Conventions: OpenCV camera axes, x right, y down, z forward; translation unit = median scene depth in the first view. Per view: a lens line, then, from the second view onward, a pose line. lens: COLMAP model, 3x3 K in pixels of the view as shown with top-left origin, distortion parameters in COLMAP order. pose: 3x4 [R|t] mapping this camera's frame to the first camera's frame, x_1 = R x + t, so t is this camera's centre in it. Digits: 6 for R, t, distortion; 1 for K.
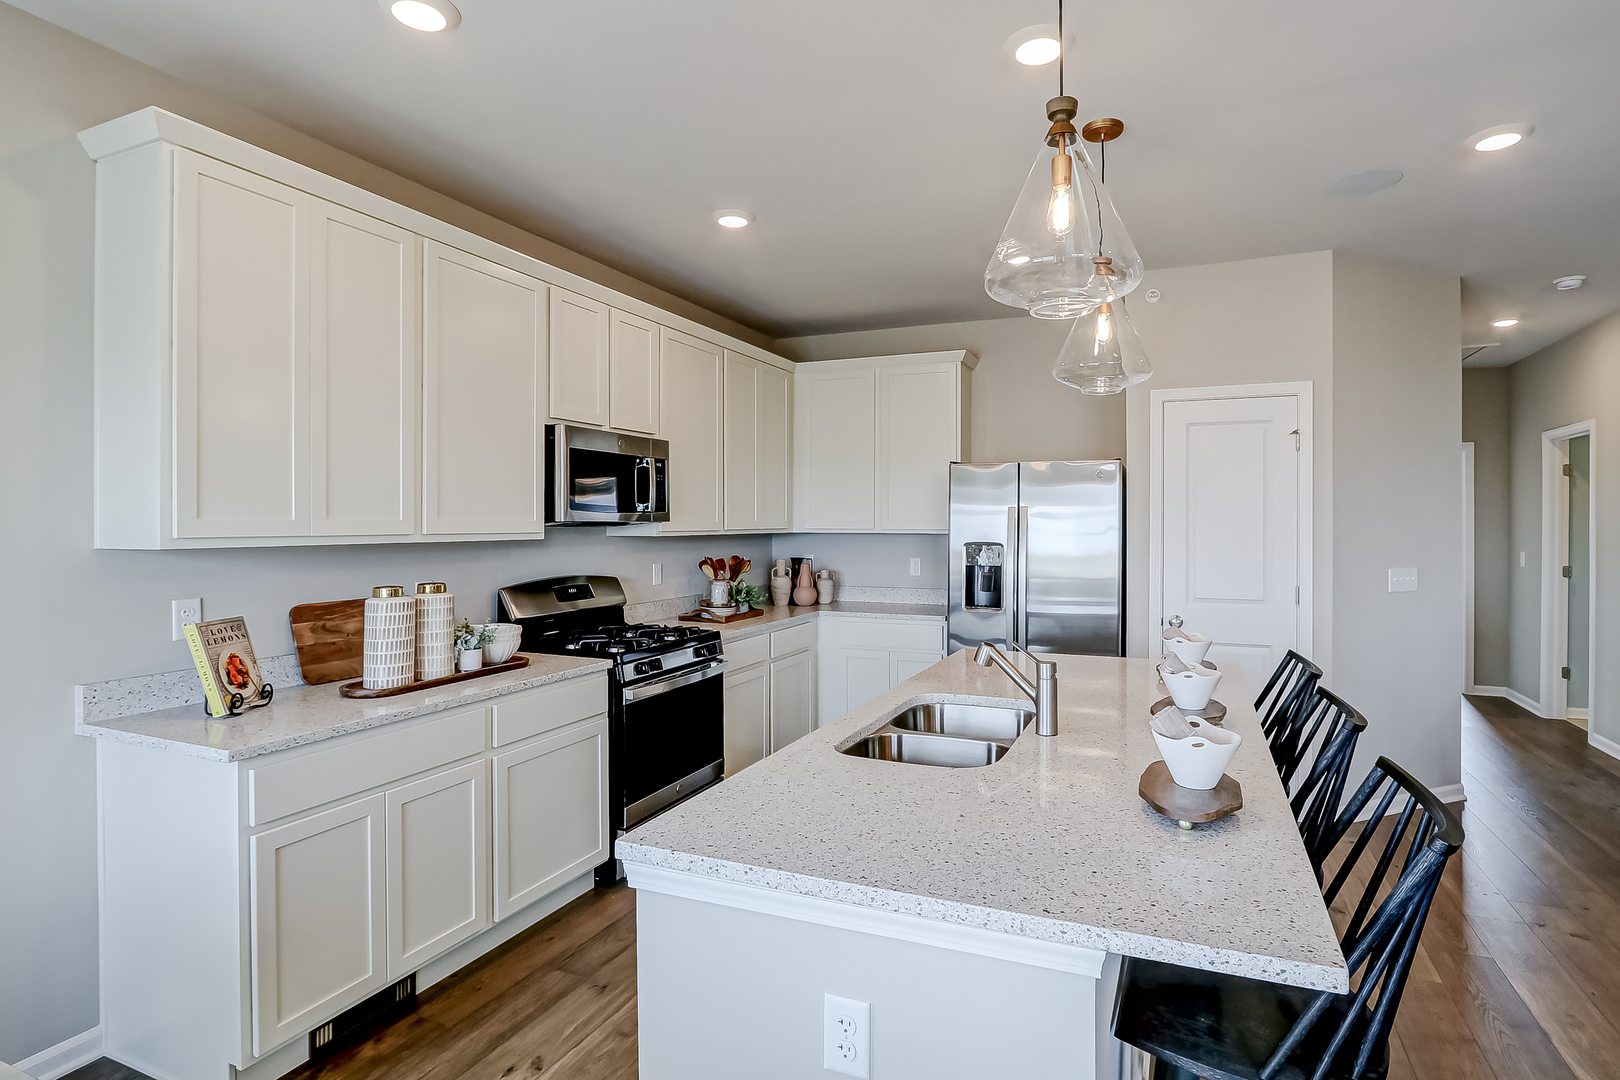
lens RADIAL K [[845.4, 0, 812.7], [0, 845.4, 522.0], [0, 0, 1]] dist [-0.018953, 0.001388]
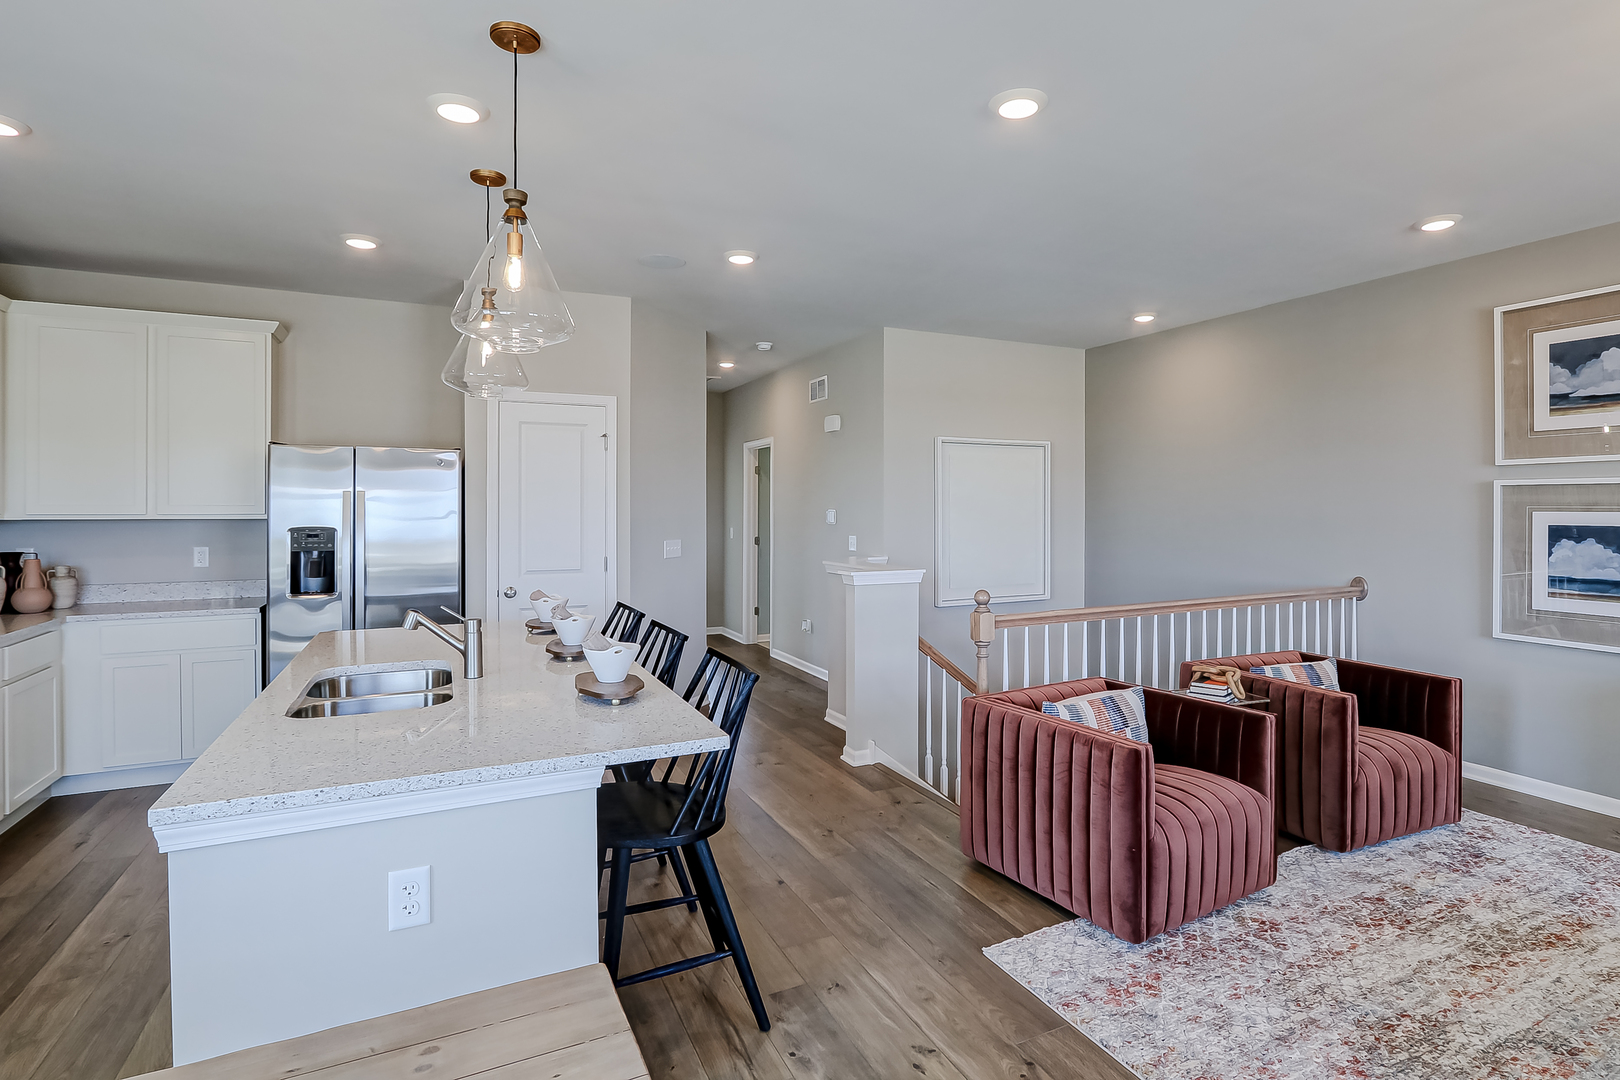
lens RADIAL K [[845.4, 0, 812.7], [0, 845.4, 522.0], [0, 0, 1]] dist [-0.018953, 0.001388]
pose [[0.683510, -0.013378, 0.729819, -0.122798], [-0.000483, 0.999824, 0.018780, -0.000172], [-0.729941, -0.013189, 0.683382, -0.090089]]
